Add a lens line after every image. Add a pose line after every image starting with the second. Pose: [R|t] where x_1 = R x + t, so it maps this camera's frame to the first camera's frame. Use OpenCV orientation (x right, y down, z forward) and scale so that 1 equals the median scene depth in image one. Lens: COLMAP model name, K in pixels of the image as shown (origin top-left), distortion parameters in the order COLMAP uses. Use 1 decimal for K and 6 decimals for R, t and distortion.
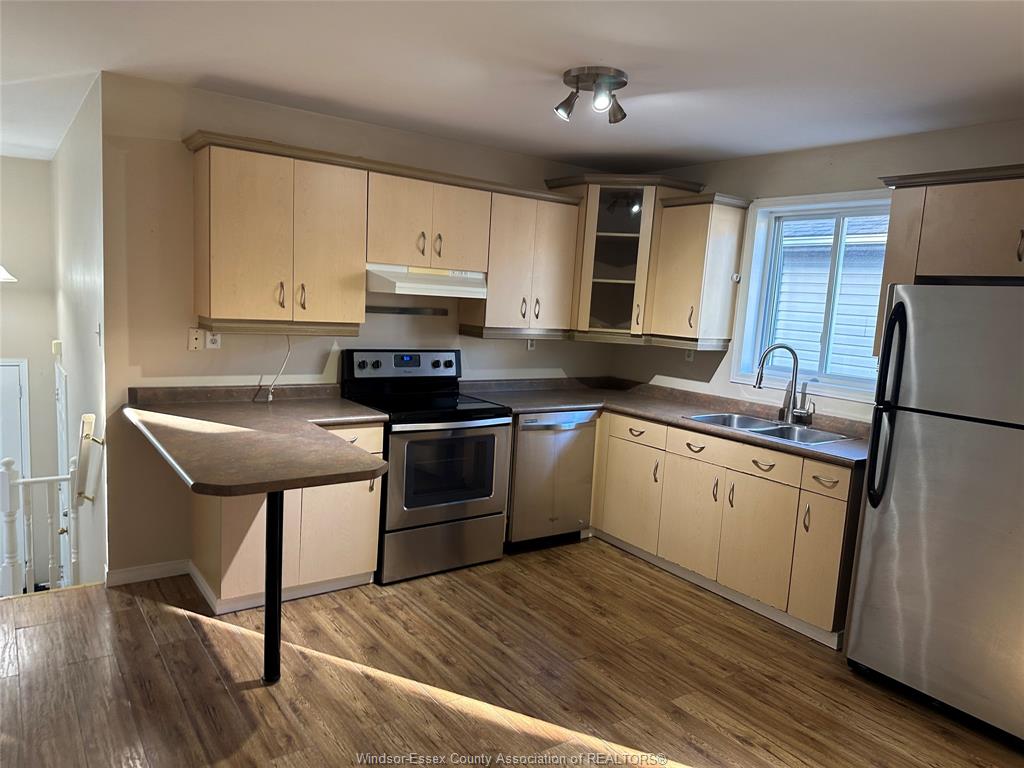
lens RADIAL K [[716.4, 0, 514.9], [0, 716.4, 391.7], [0, 0, 1]] dist [0.051259, -0.065168]
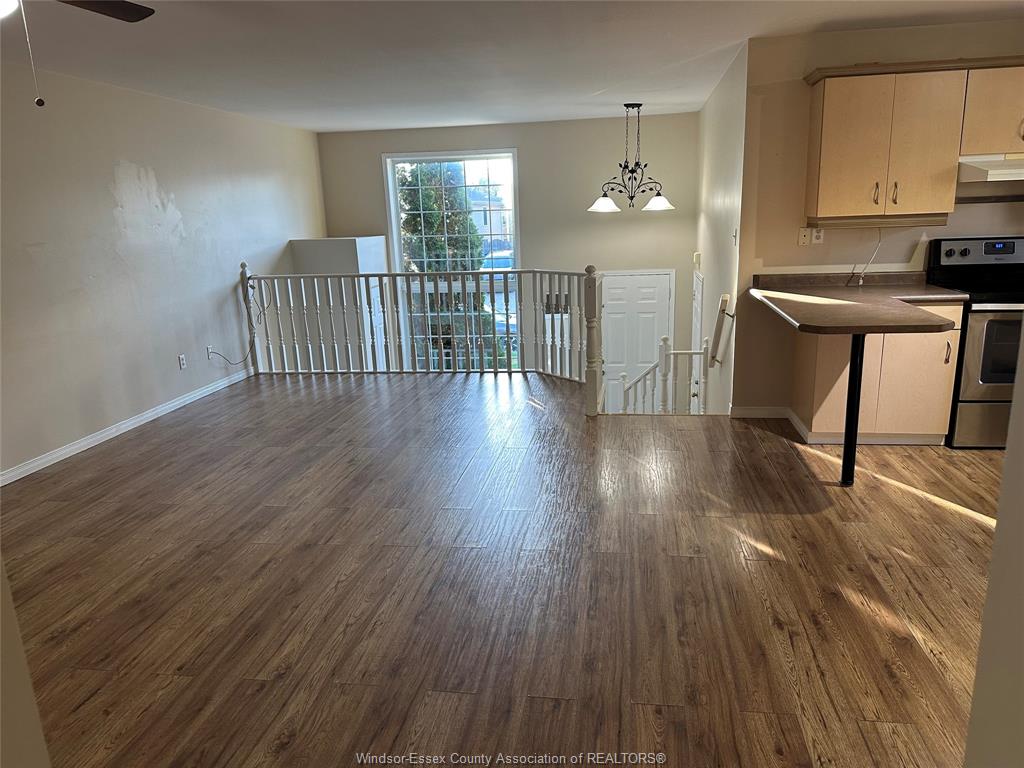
lens RADIAL K [[716.4, 0, 520.5], [0, 716.4, 392.4], [0, 0, 1]] dist [0.051259, -0.065168]
pose [[0.715721, 0.088366, -0.692774, 0.116152], [-0.016063, 0.993783, 0.110166, 0.071819], [0.698202, -0.067720, 0.712691, -0.296001]]
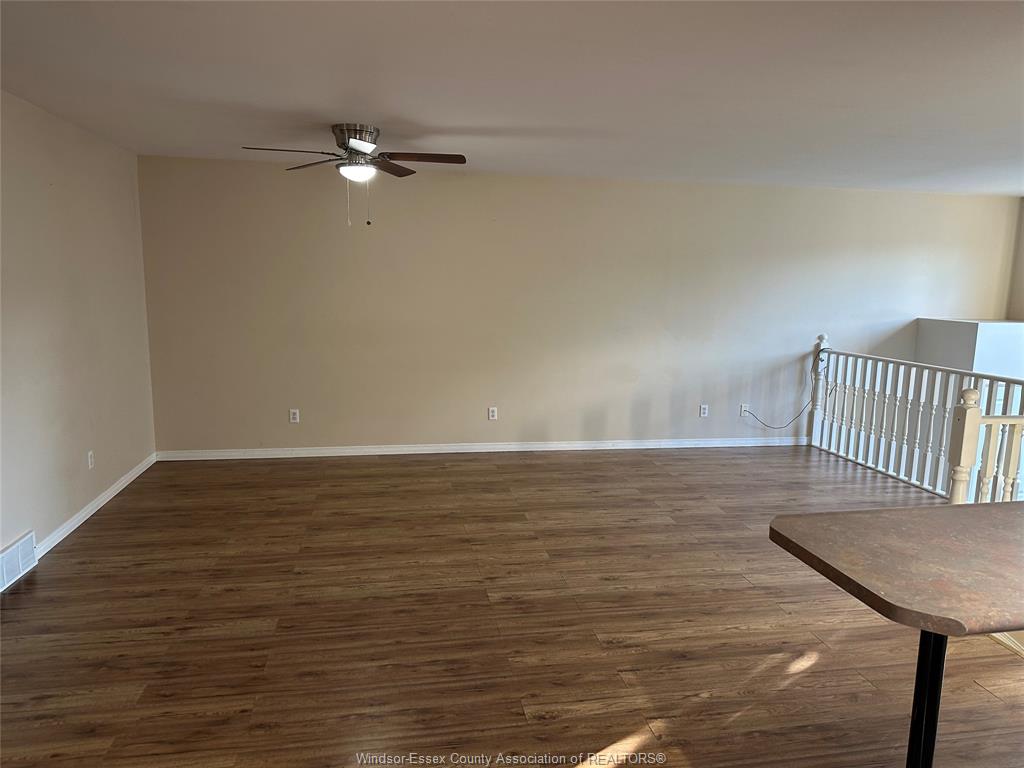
lens RADIAL K [[716.4, 0, 518.8], [0, 716.4, 387.2], [0, 0, 1]] dist [0.051259, -0.065168]
pose [[-0.418439, 0.068105, -0.905688, 0.323124], [-0.166775, 0.974468, 0.150329, -0.069332], [0.892802, 0.213950, -0.396397, 0.673734]]
